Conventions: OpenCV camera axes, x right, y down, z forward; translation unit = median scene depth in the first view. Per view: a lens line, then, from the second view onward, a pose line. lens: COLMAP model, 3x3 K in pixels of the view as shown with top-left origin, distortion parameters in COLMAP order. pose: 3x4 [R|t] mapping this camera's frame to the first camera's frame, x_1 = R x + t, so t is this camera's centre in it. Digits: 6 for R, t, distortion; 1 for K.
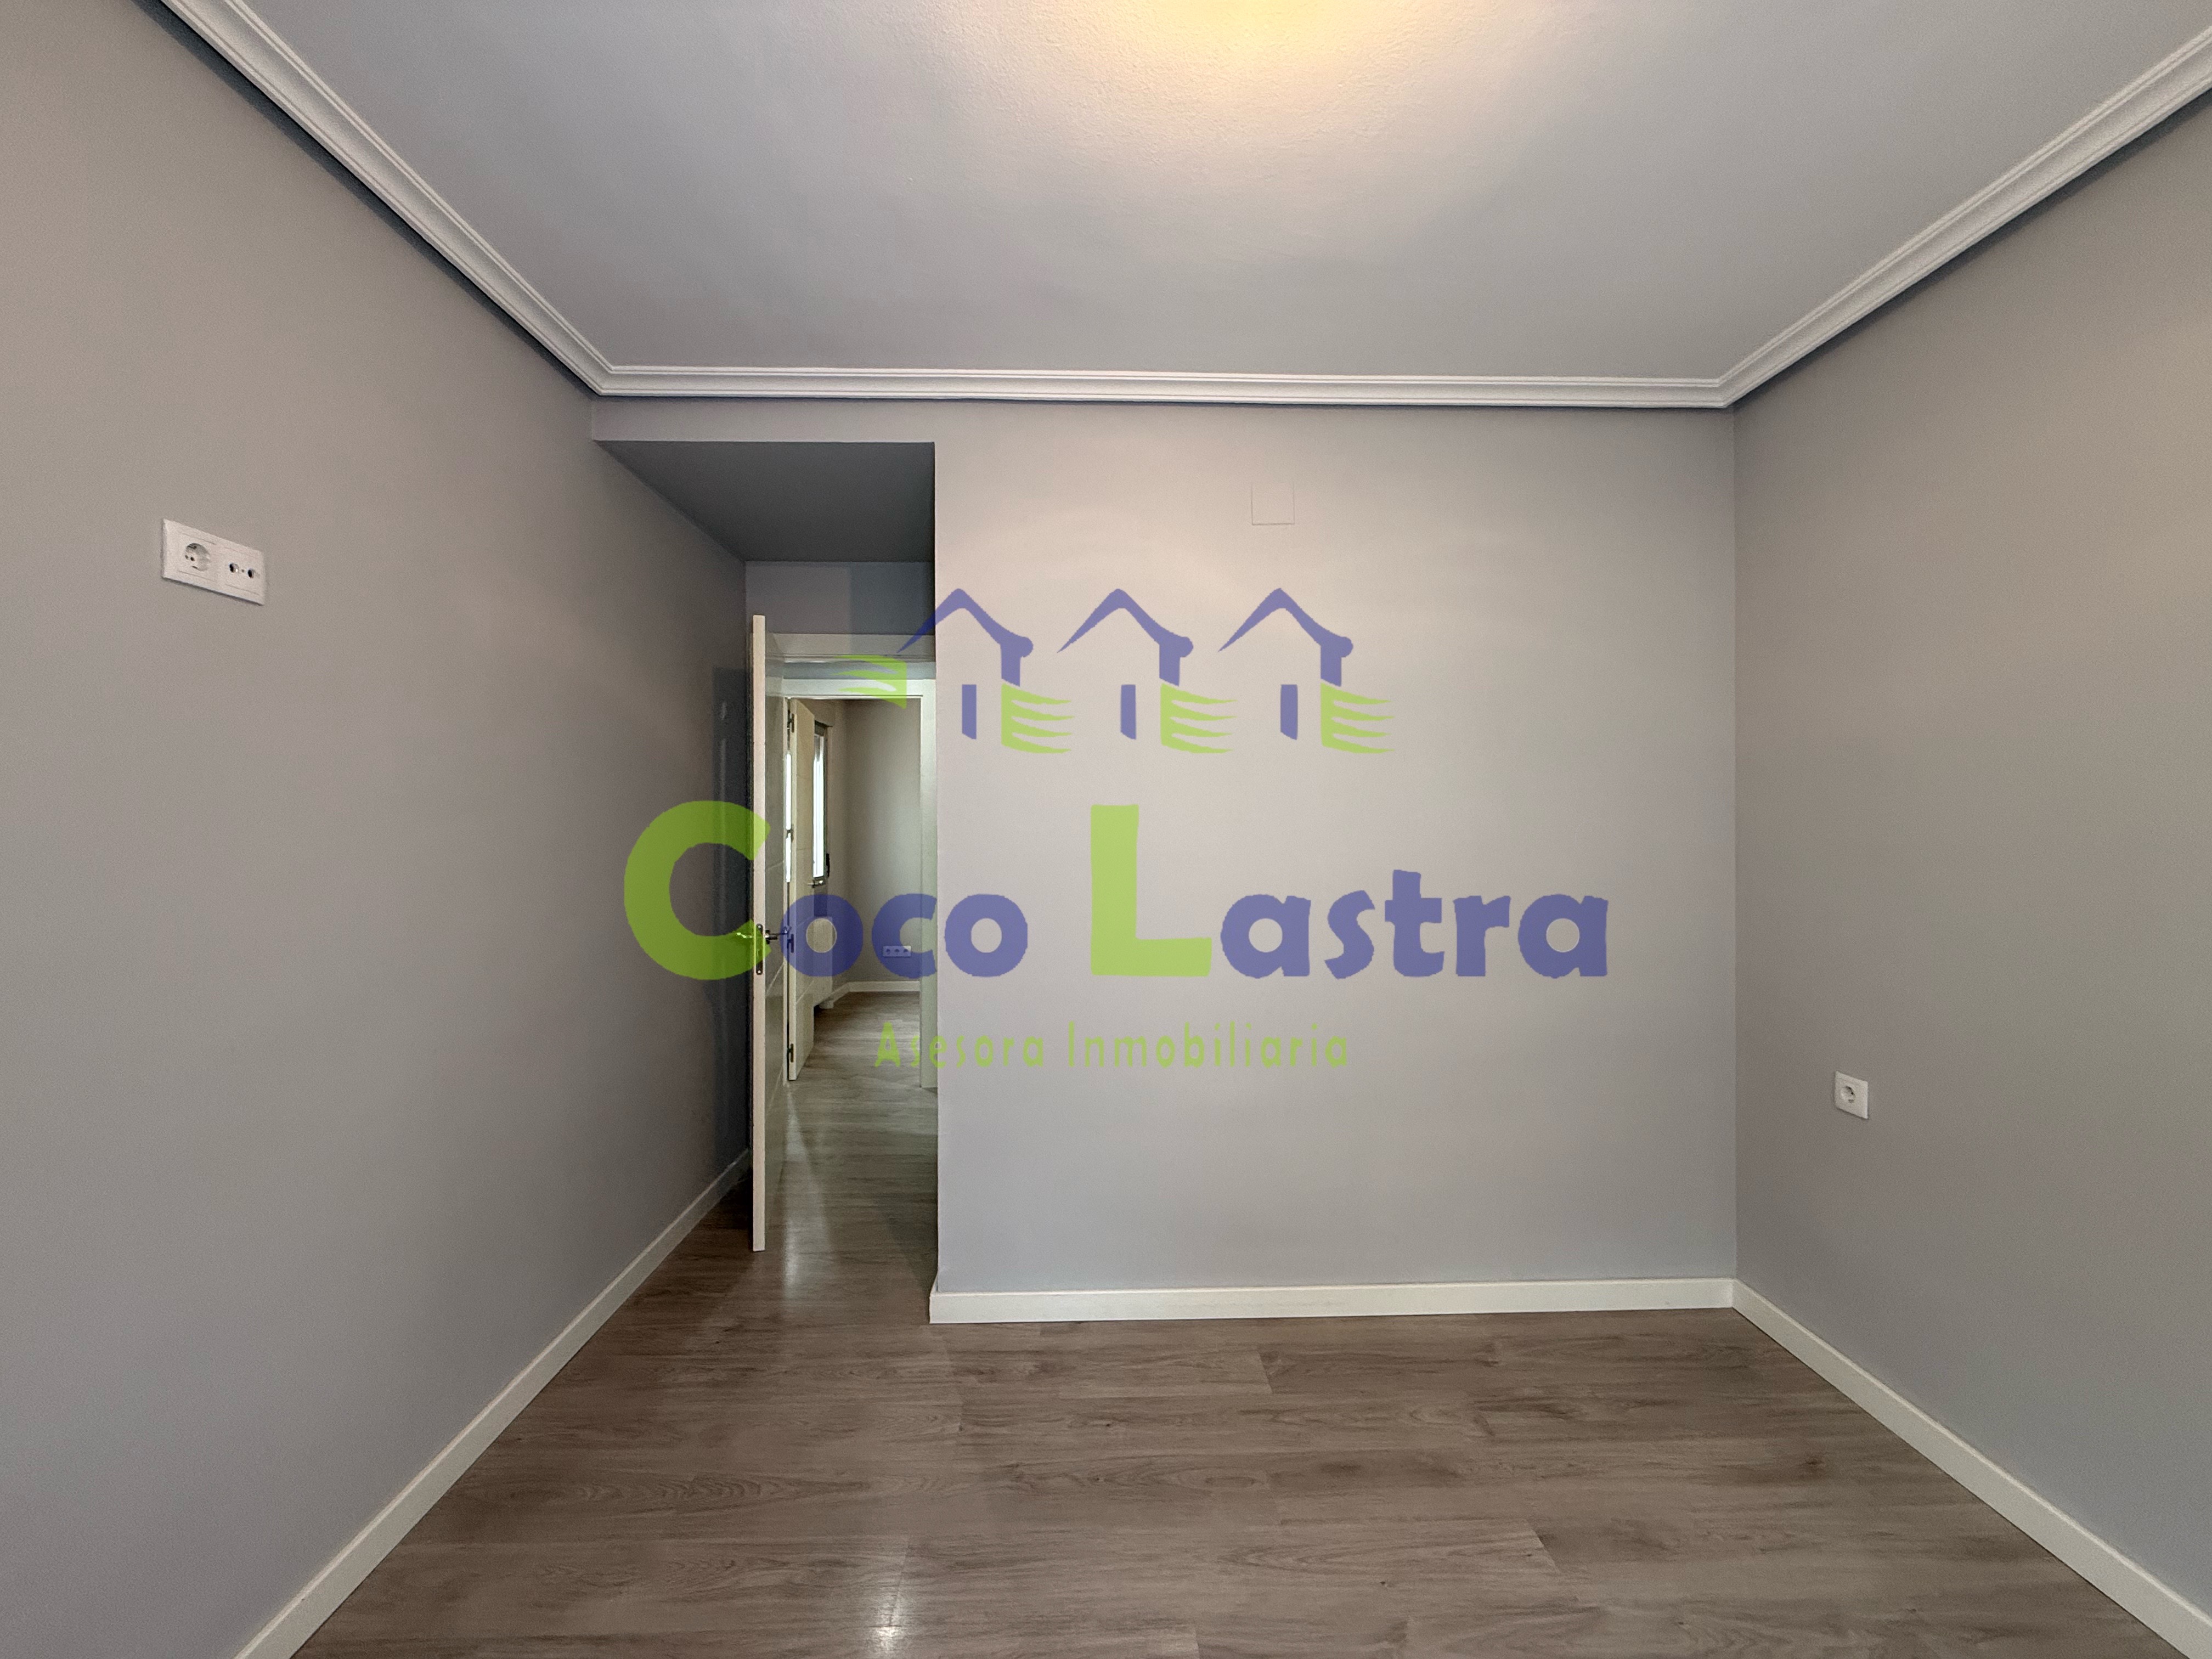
lens RADIAL K [[884.4, 0, 1098.8], [0, 884.4, 821.4], [0, 0, 1]] dist [-0.001998, 0.000047]
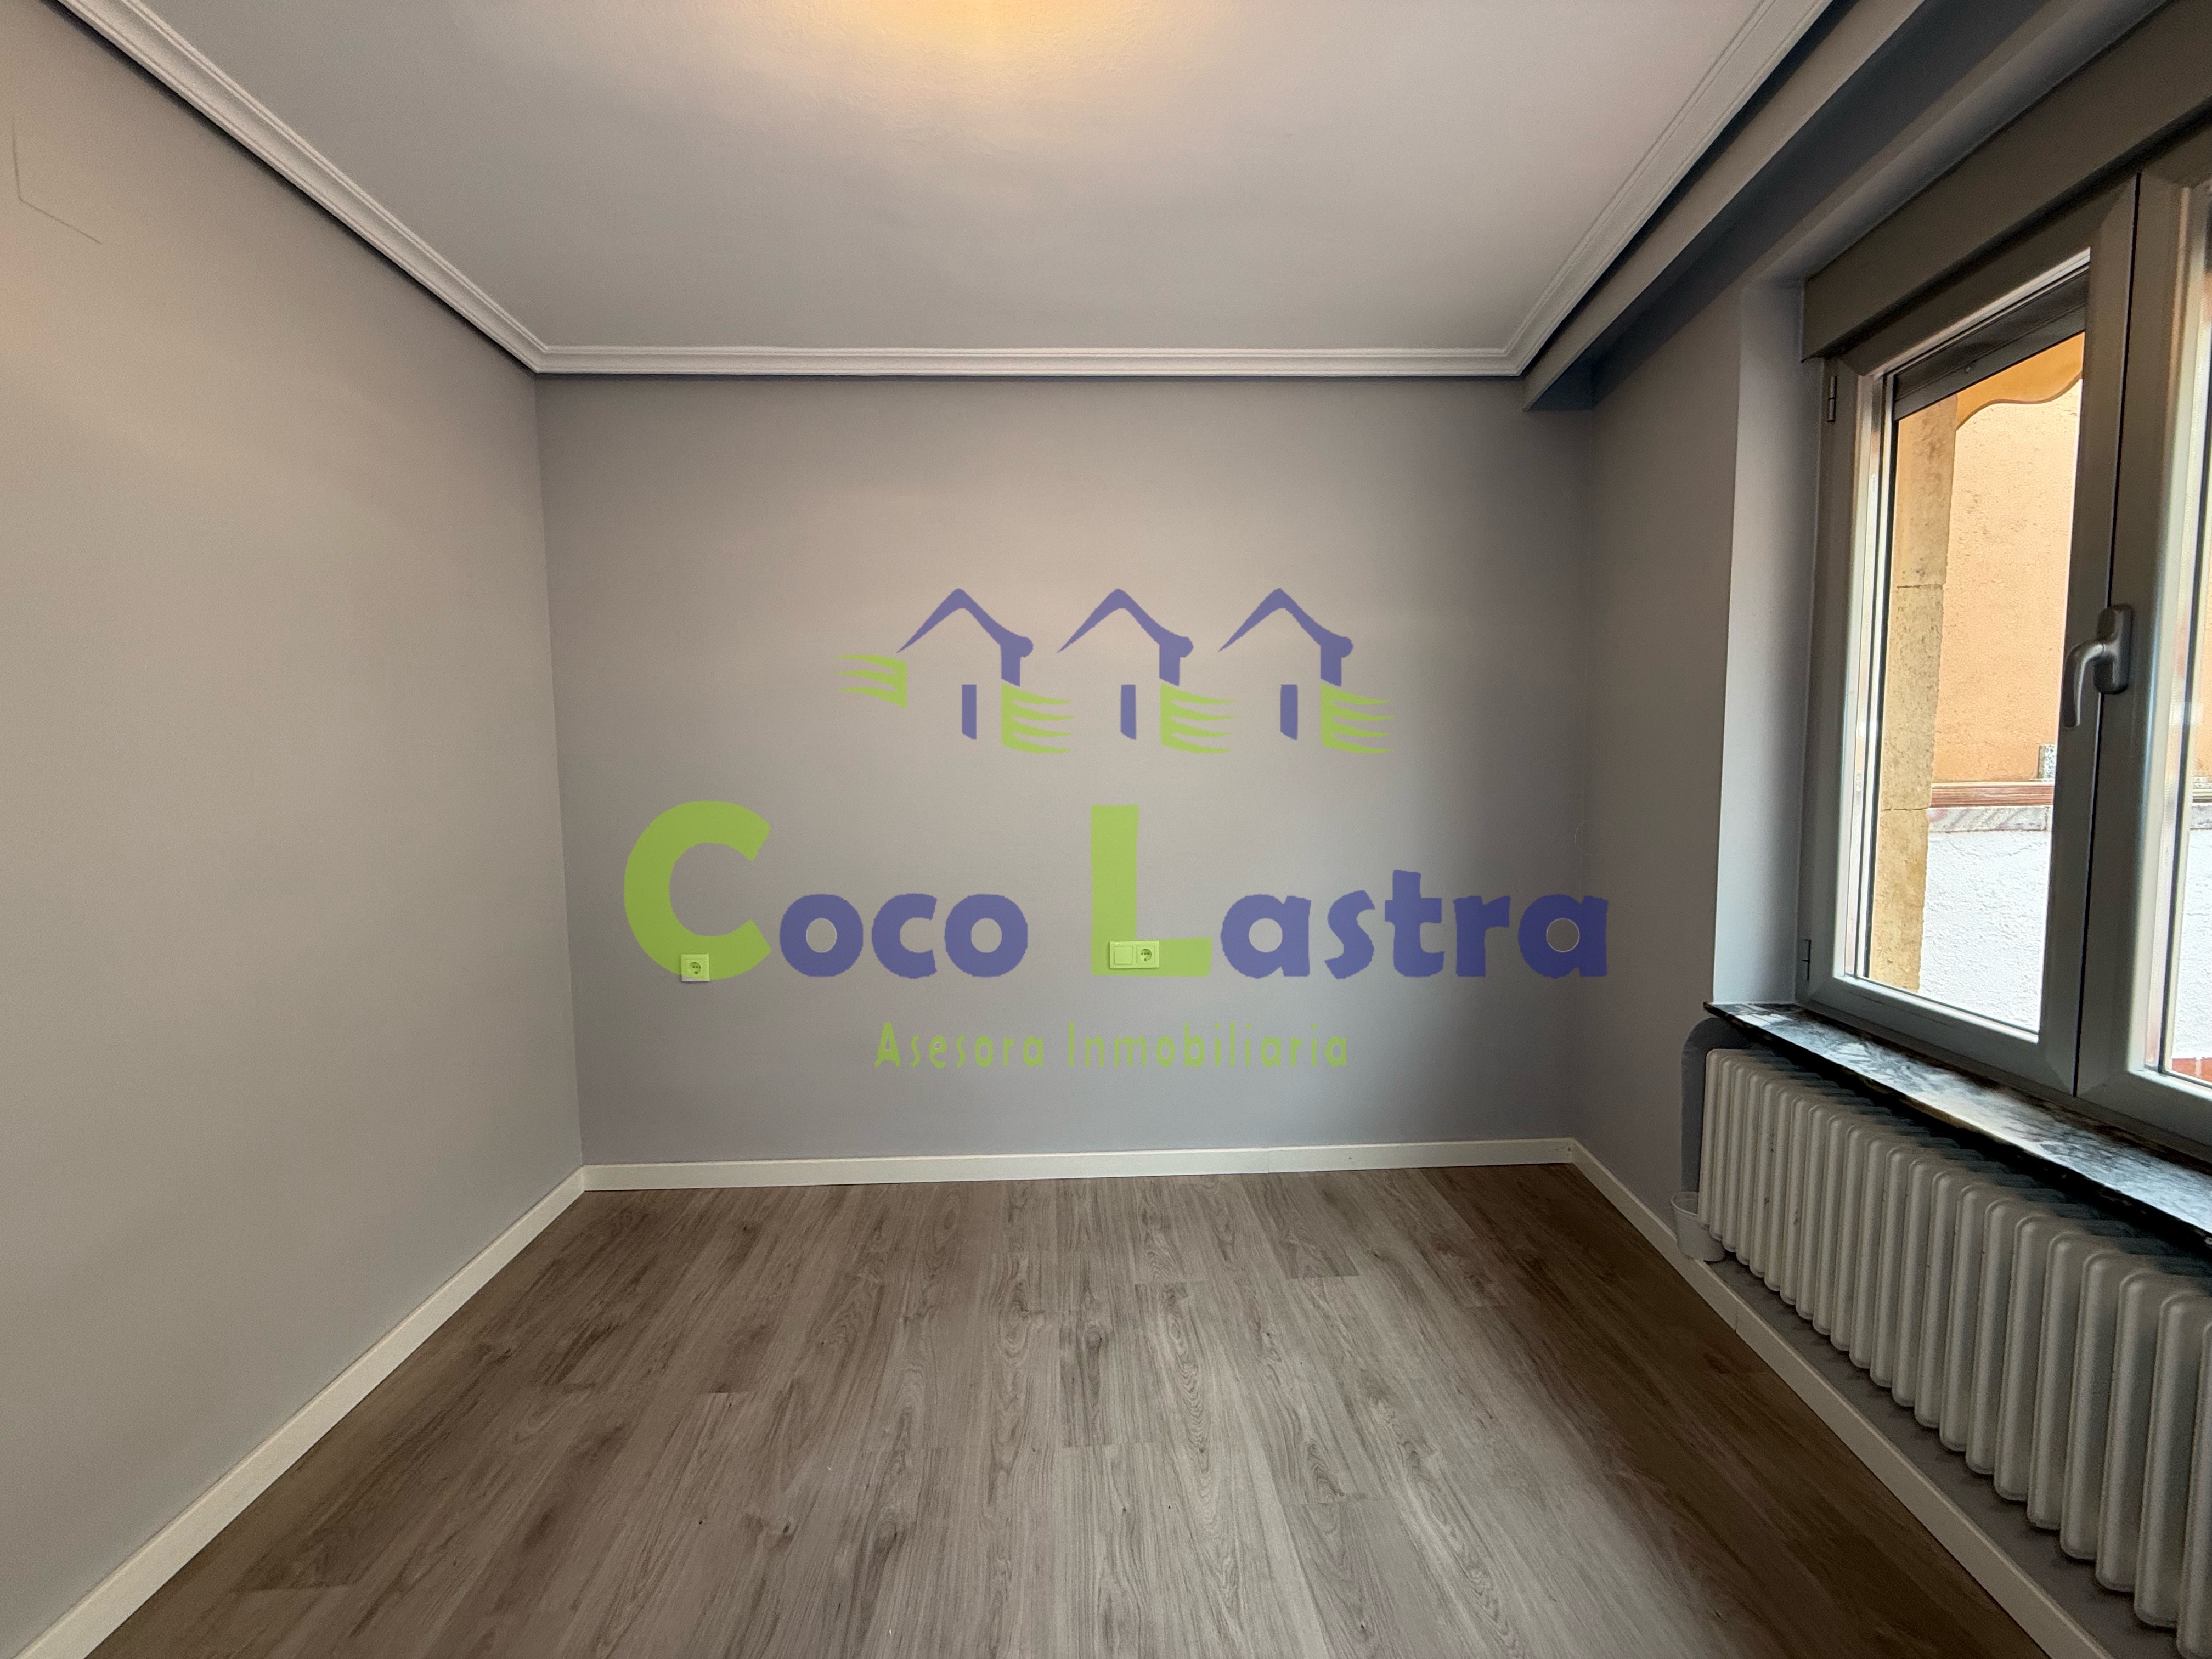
lens RADIAL K [[884.4, 0, 1093.0], [0, 884.4, 827.6], [0, 0, 1]] dist [-0.001998, 0.000047]
pose [[-0.042460, -0.064591, 0.997008, -0.532131], [0.009739, 0.997834, 0.065059, 0.018682], [-0.999051, 0.012472, -0.041739, 0.494725]]
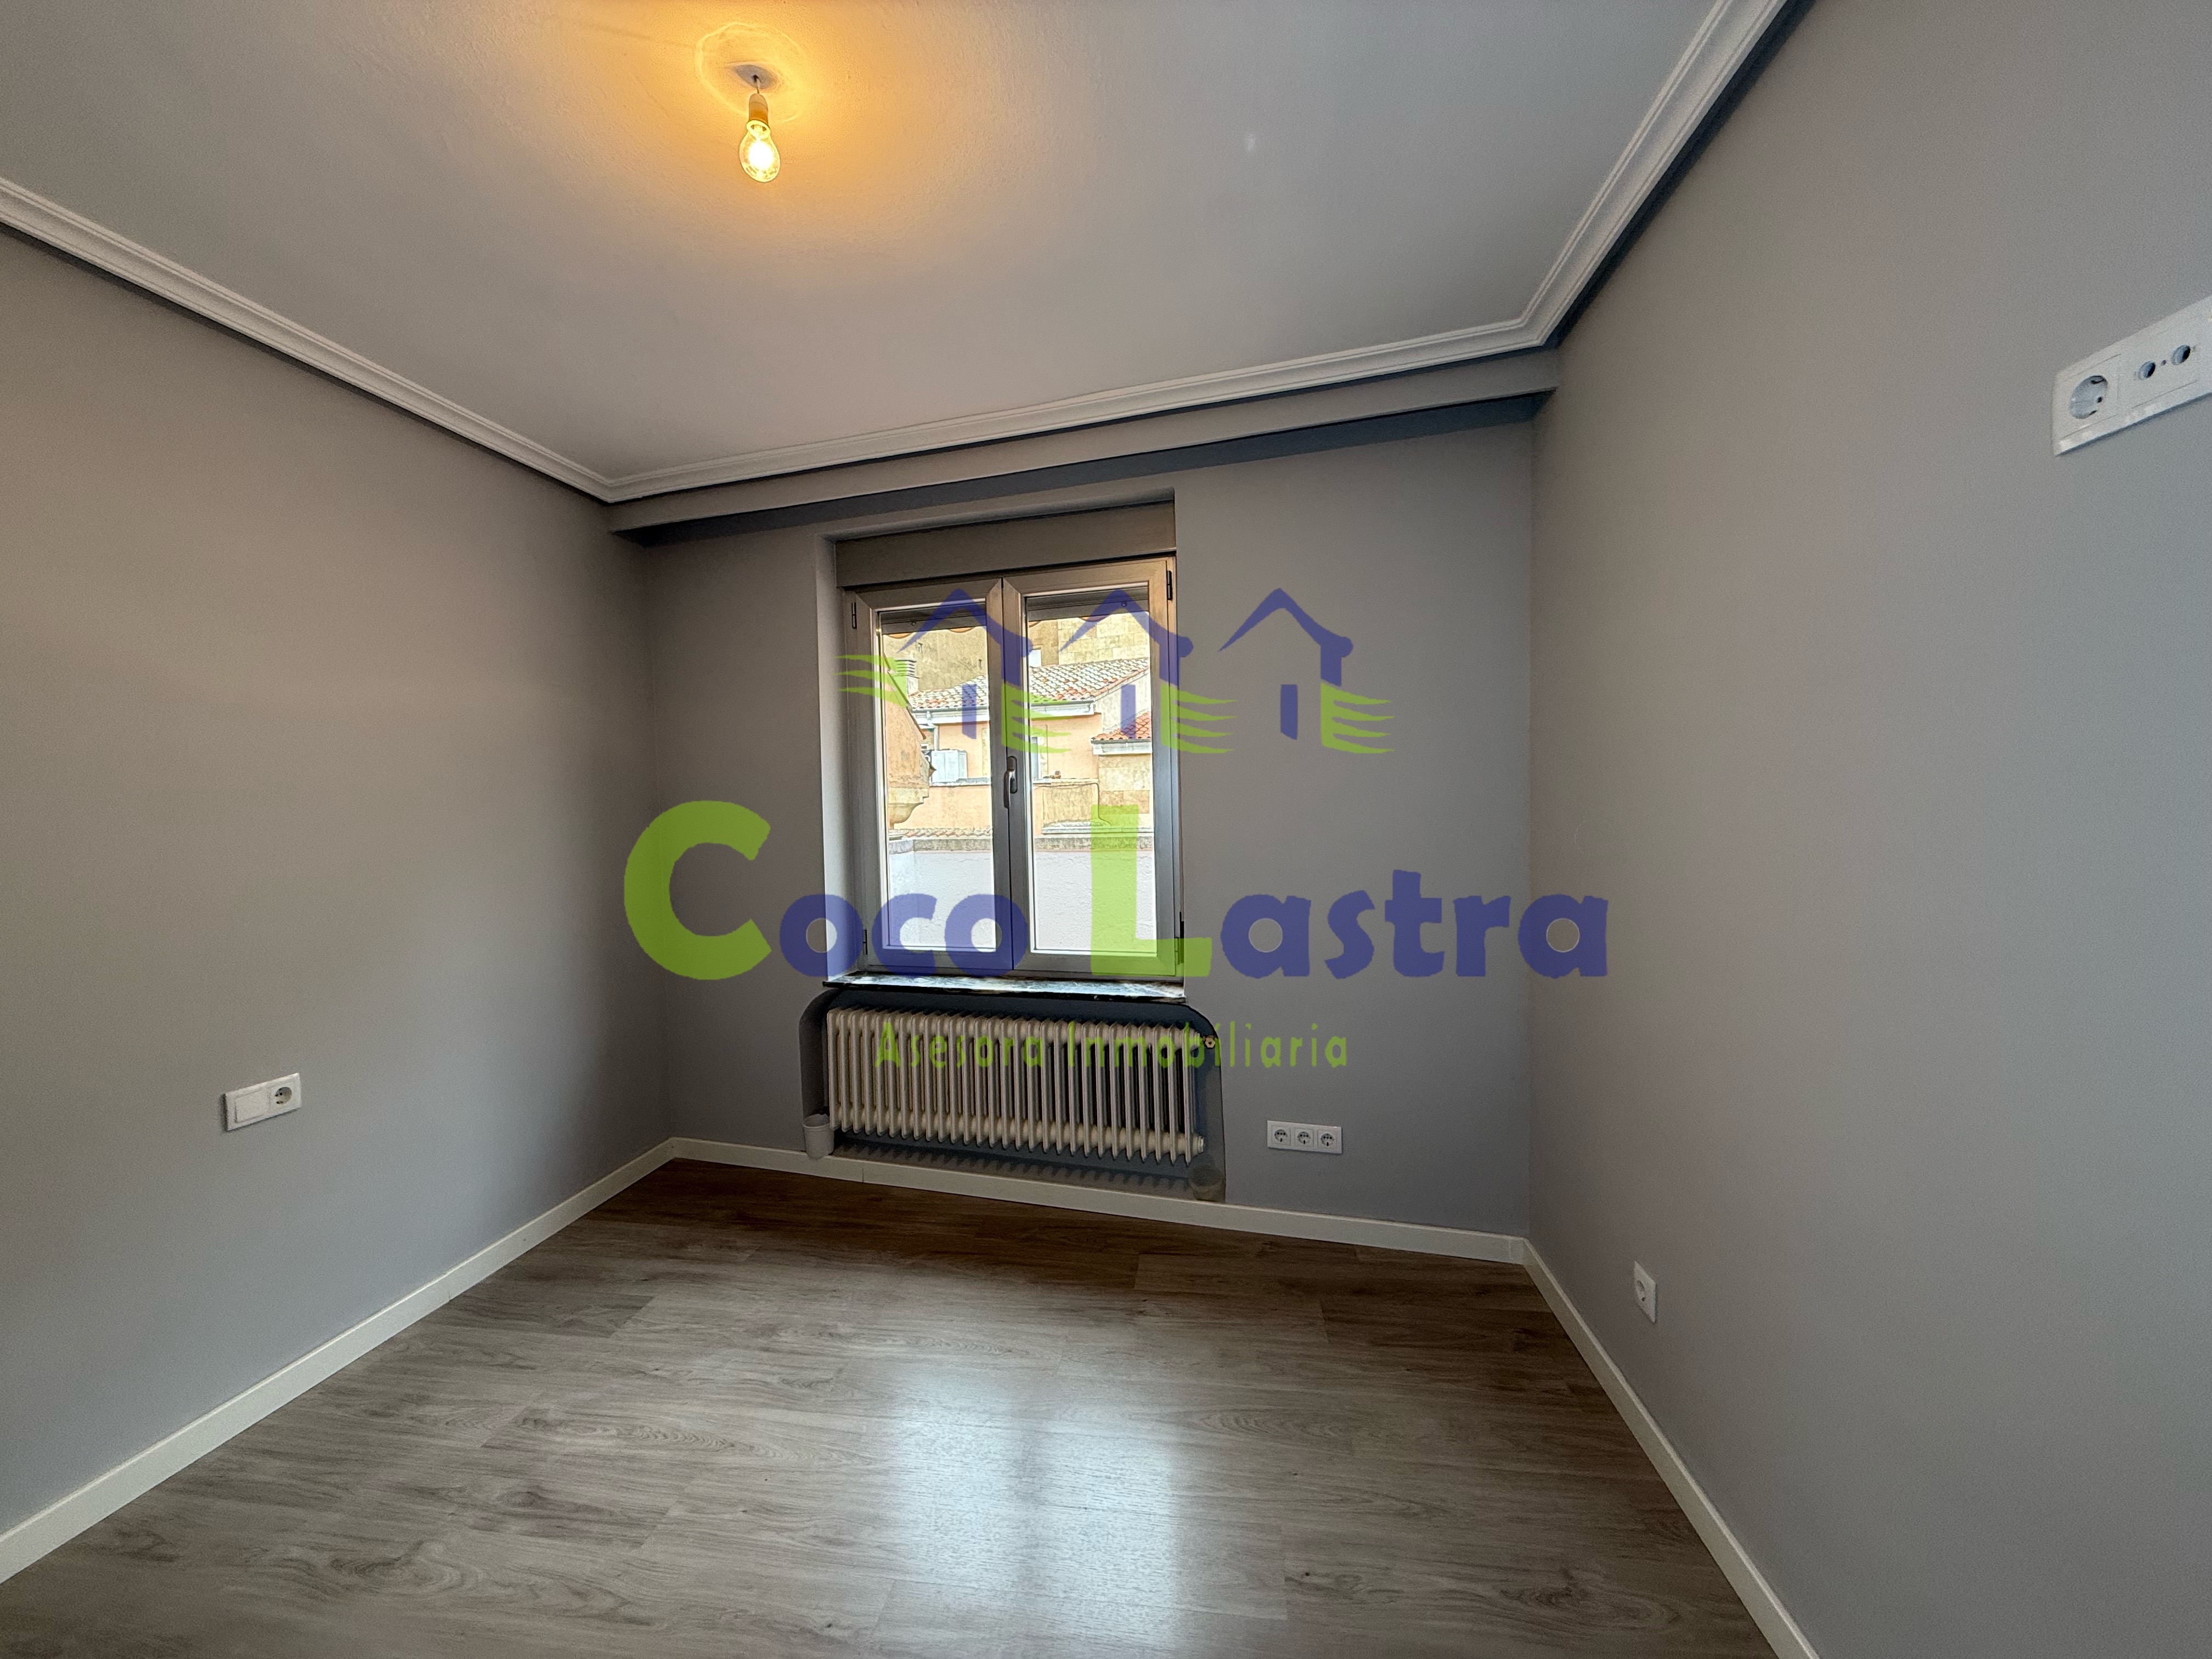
lens RADIAL K [[884.4, 0, 1112.8], [0, 884.4, 817.1], [0, 0, 1]] dist [-0.001998, 0.000047]
pose [[-0.989812, 0.024638, 0.140234, -0.255647], [0.027129, 0.999506, 0.015879, -0.010651], [-0.139773, 0.019521, -0.989991, 1.317133]]
